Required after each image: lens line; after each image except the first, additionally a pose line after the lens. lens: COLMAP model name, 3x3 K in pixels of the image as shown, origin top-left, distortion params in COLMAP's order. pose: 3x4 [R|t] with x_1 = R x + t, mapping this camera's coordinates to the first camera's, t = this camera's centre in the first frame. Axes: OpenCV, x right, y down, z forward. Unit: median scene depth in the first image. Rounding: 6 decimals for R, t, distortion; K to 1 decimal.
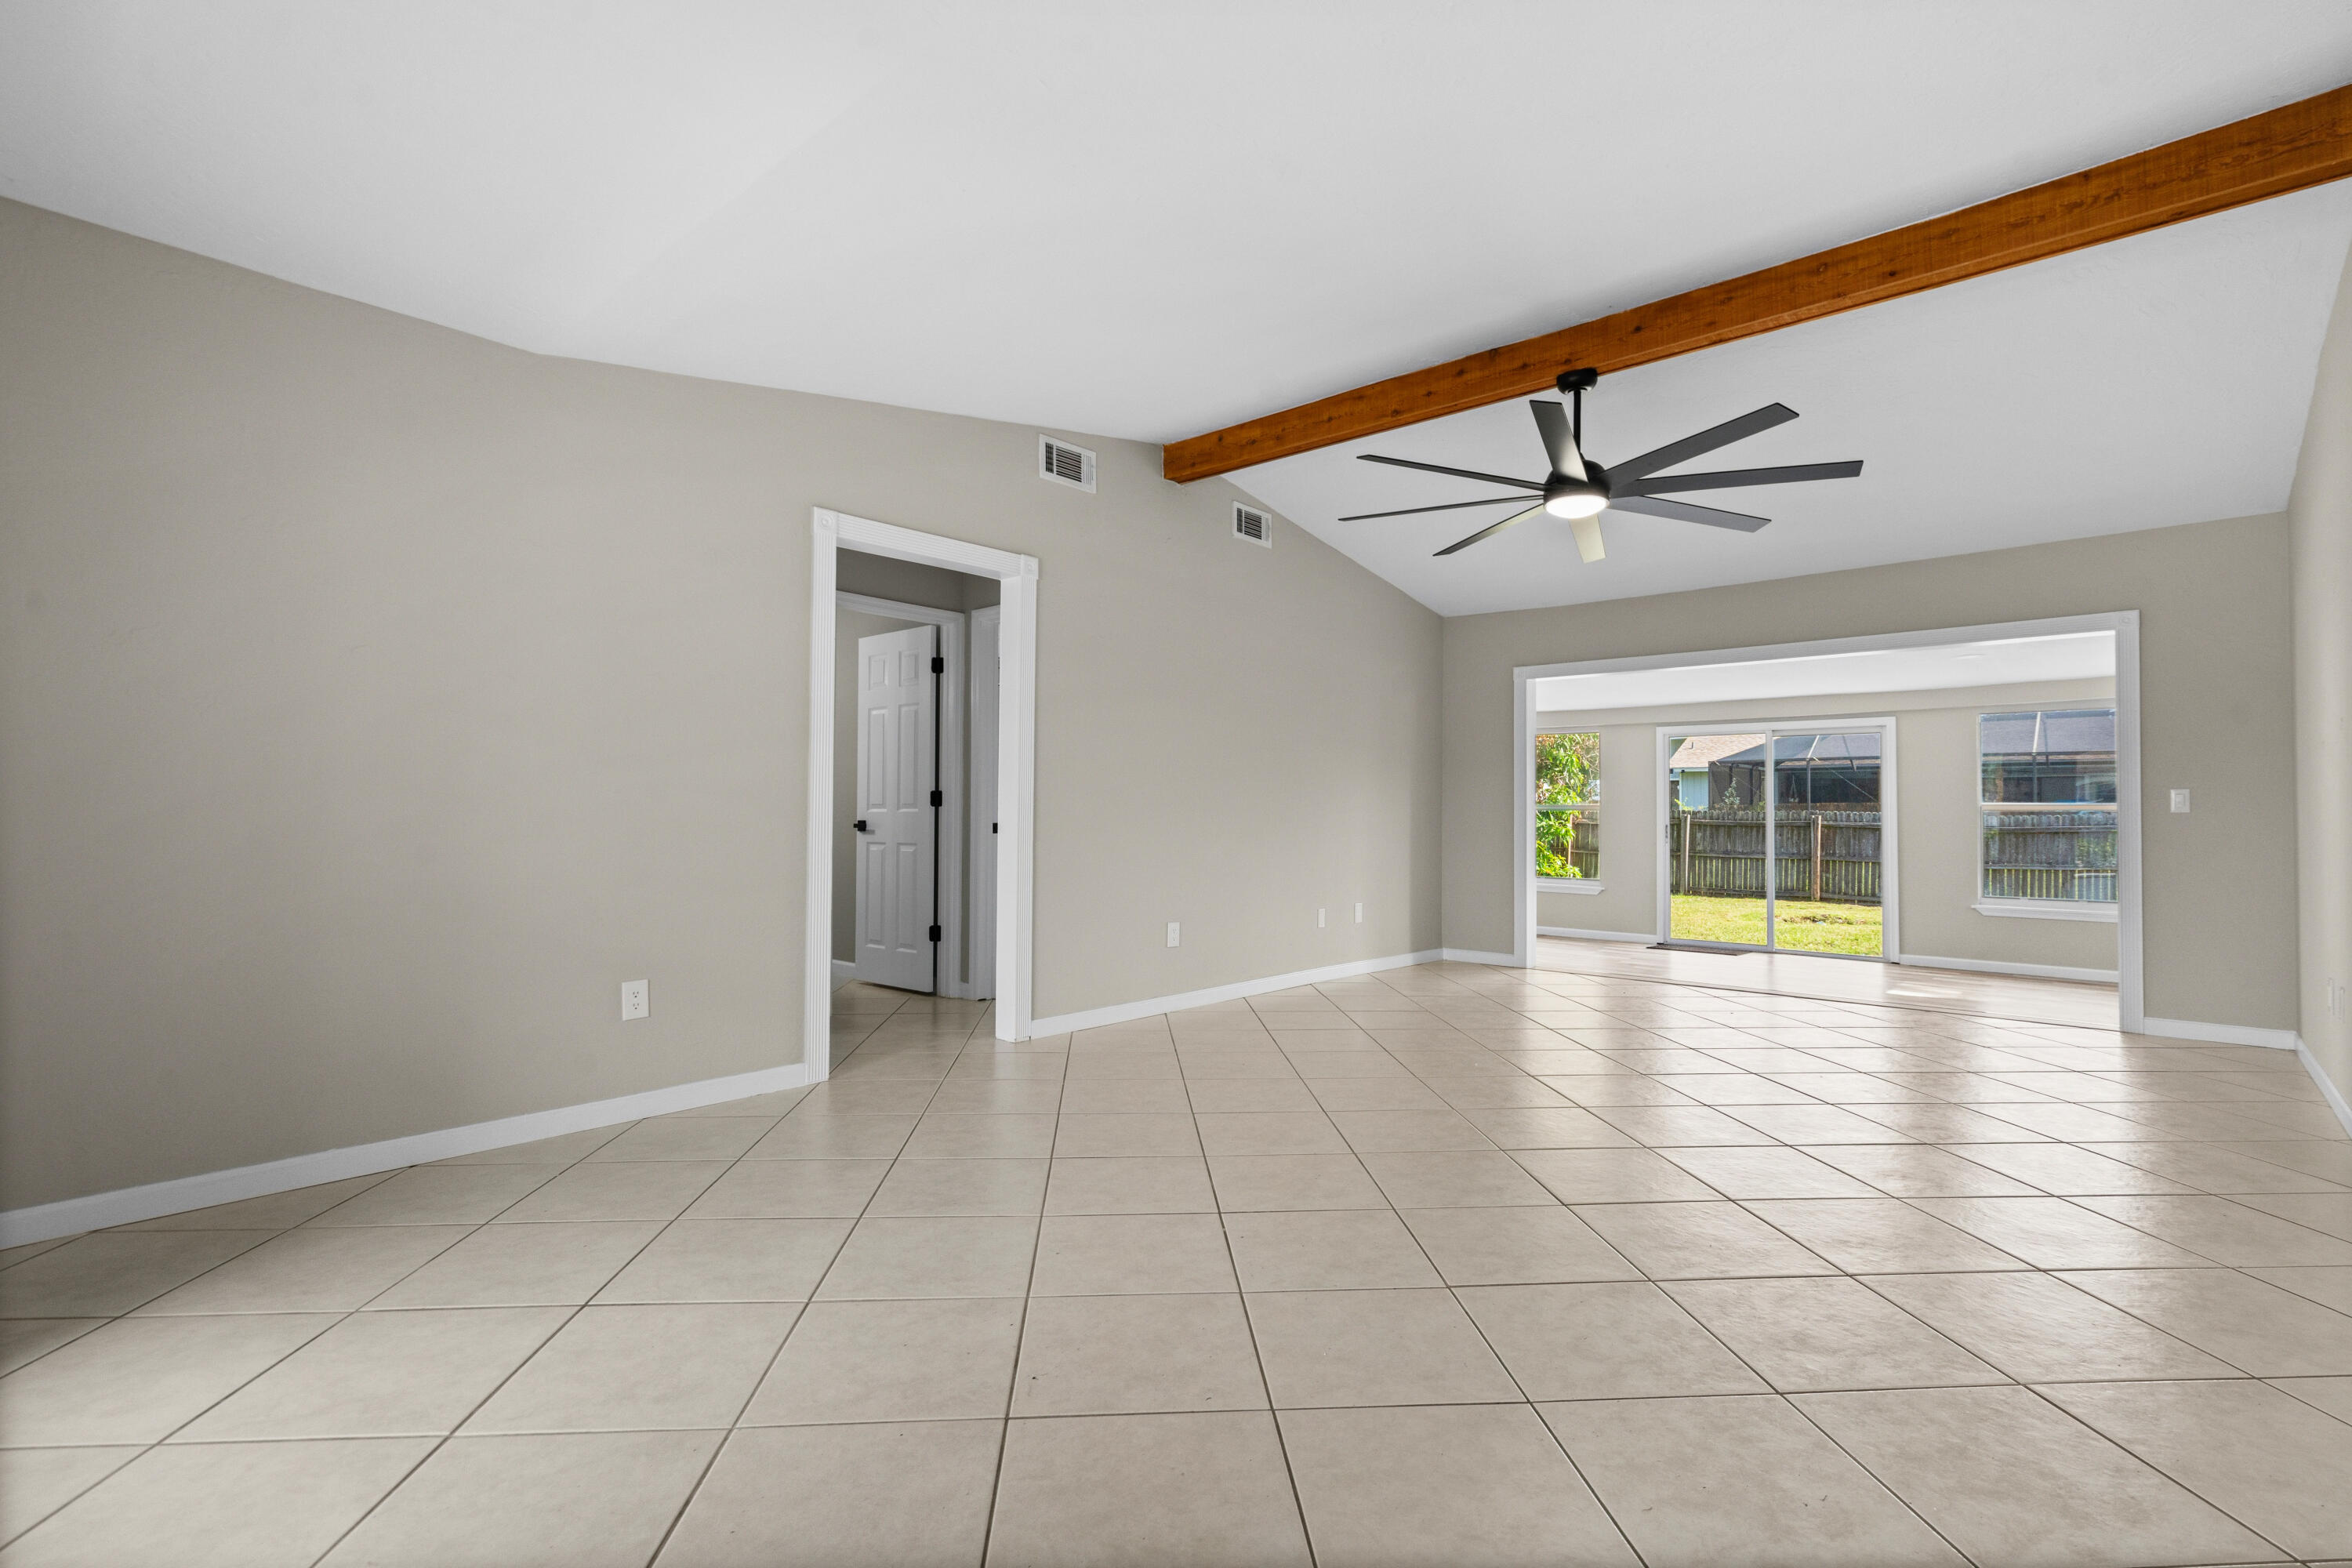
lens RADIAL K [[1070.2, 0, 1176.0], [0, 1070.2, 784.0], [0, 0, 1]] dist [-0.001581, -0.000317]
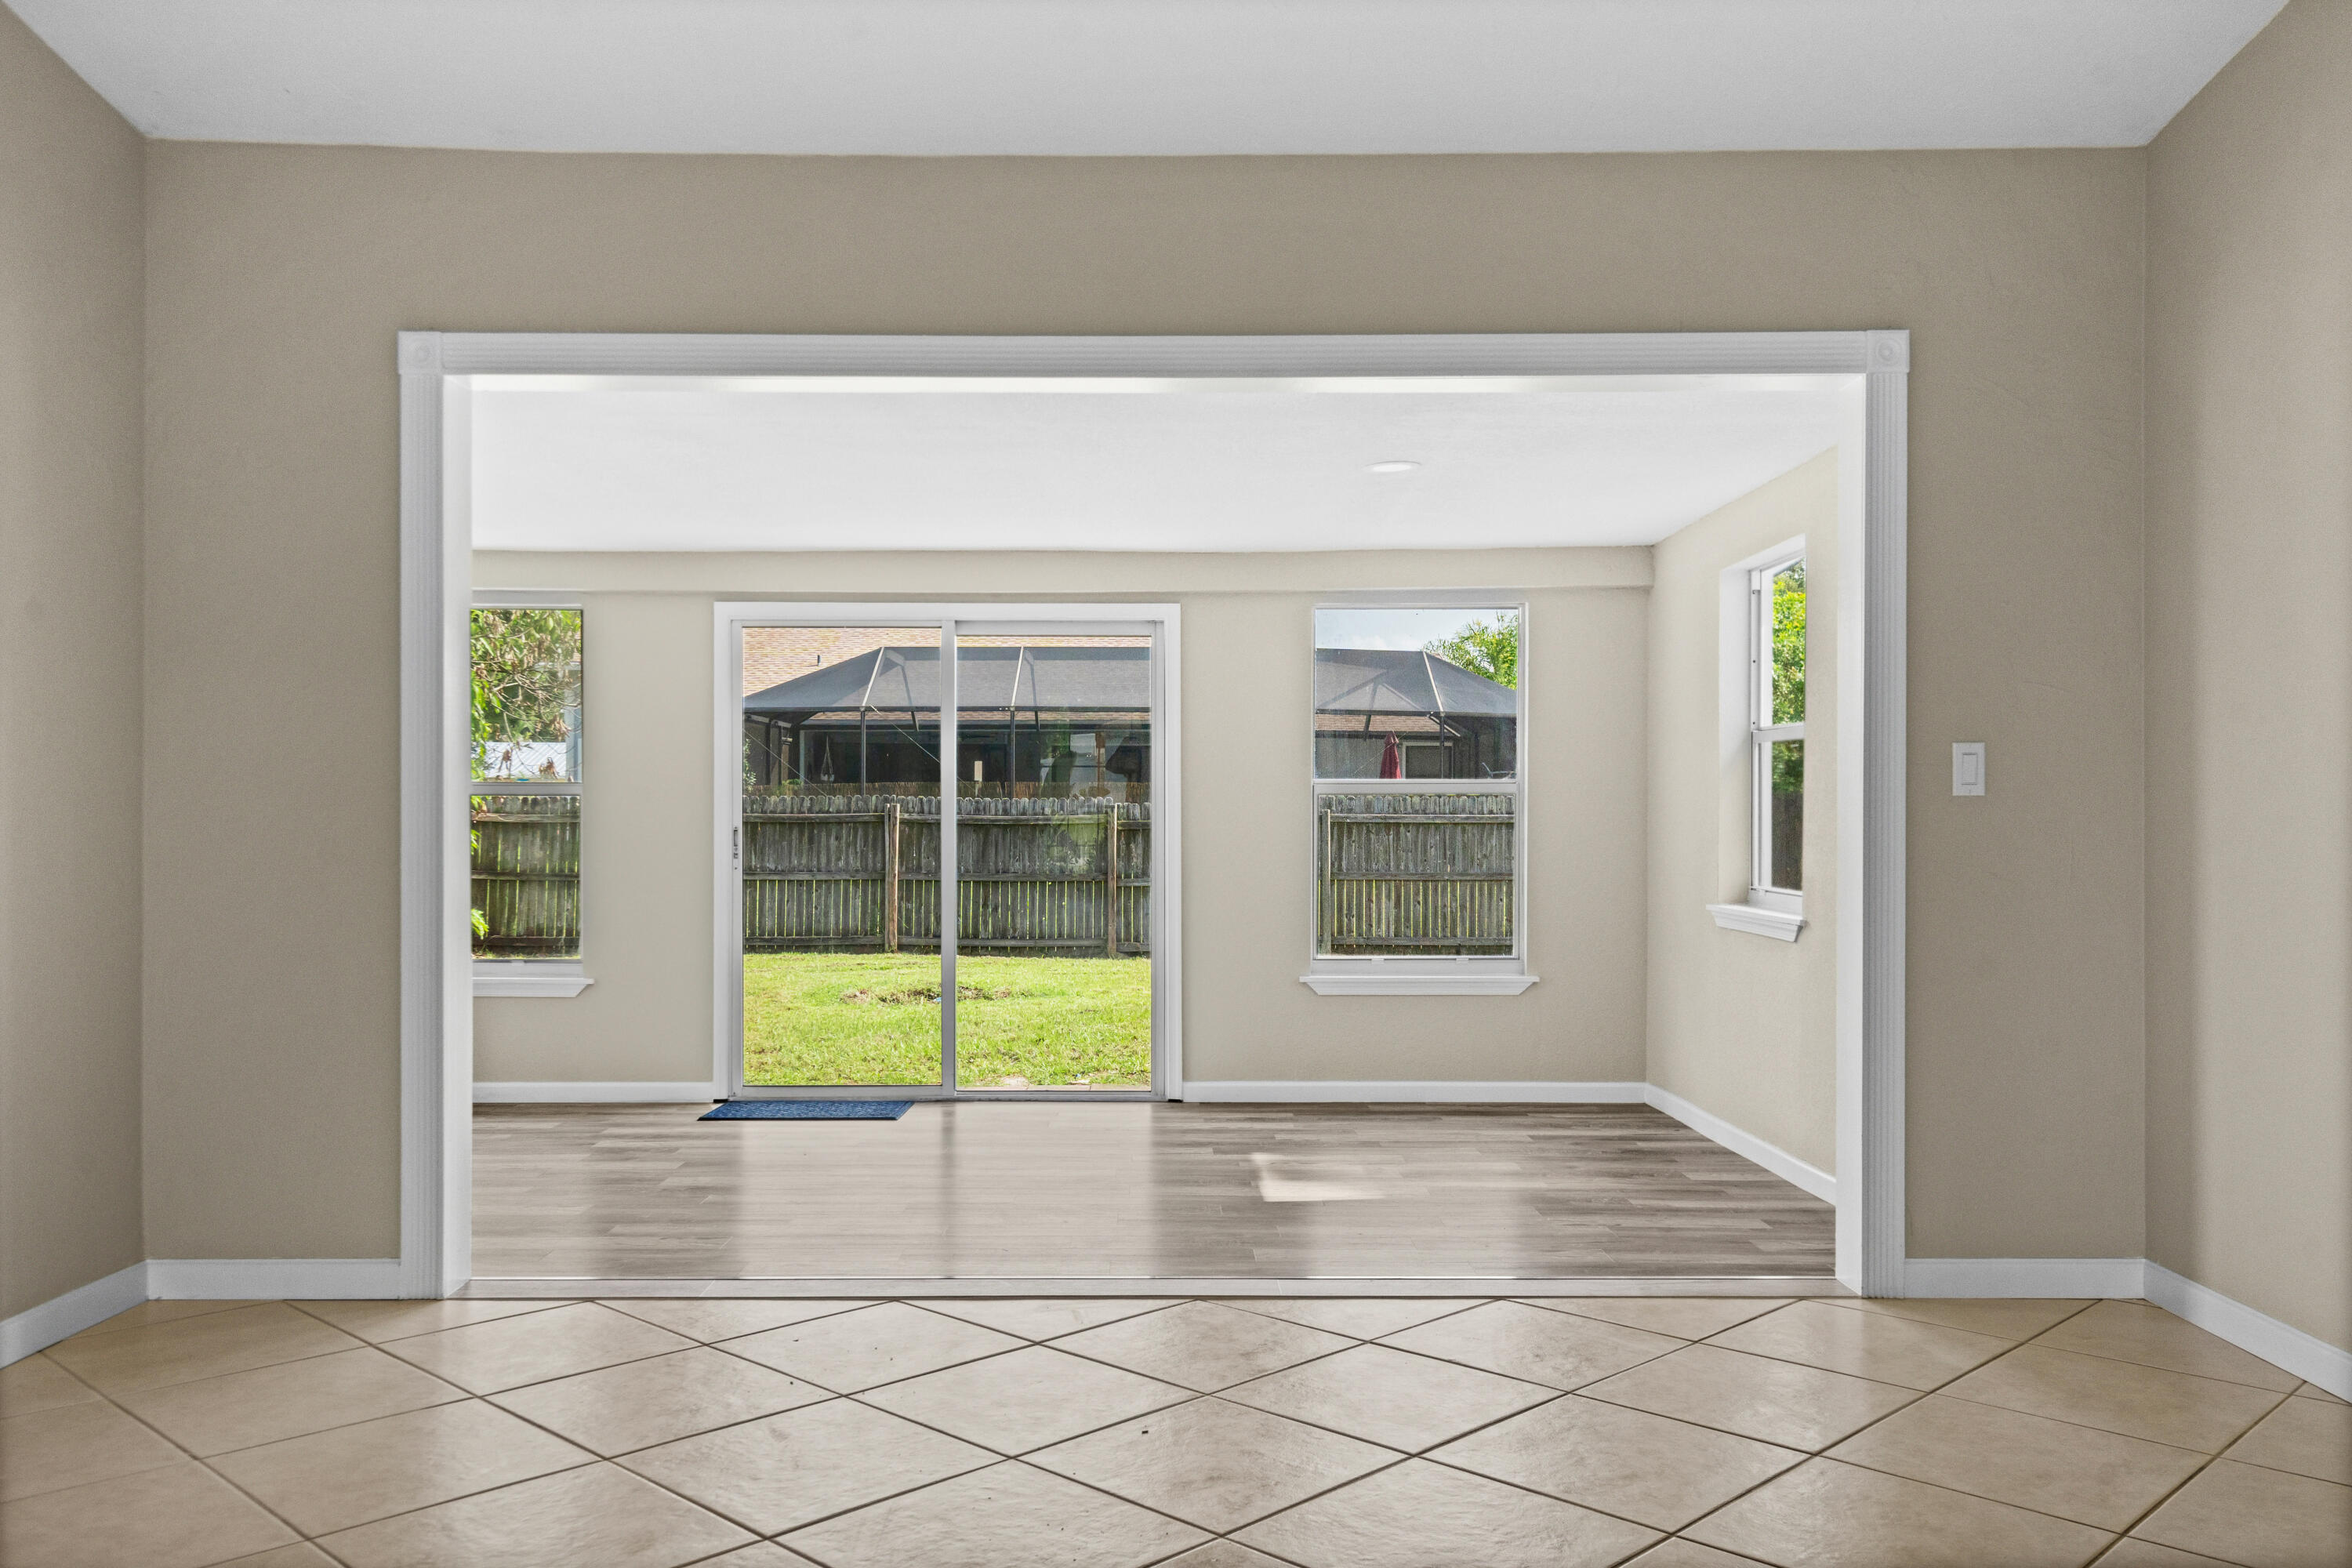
lens RADIAL K [[1834.2, 0, 1170.4], [0, 1834.2, 819.4], [0, 0, 1]] dist [-0.001328, 0.002463]
pose [[0.742244, -0.010874, 0.670041, 0.048862], [-0.014160, 0.999391, 0.031905, 0.004490], [-0.669980, -0.033169, 0.741638, 0.178166]]
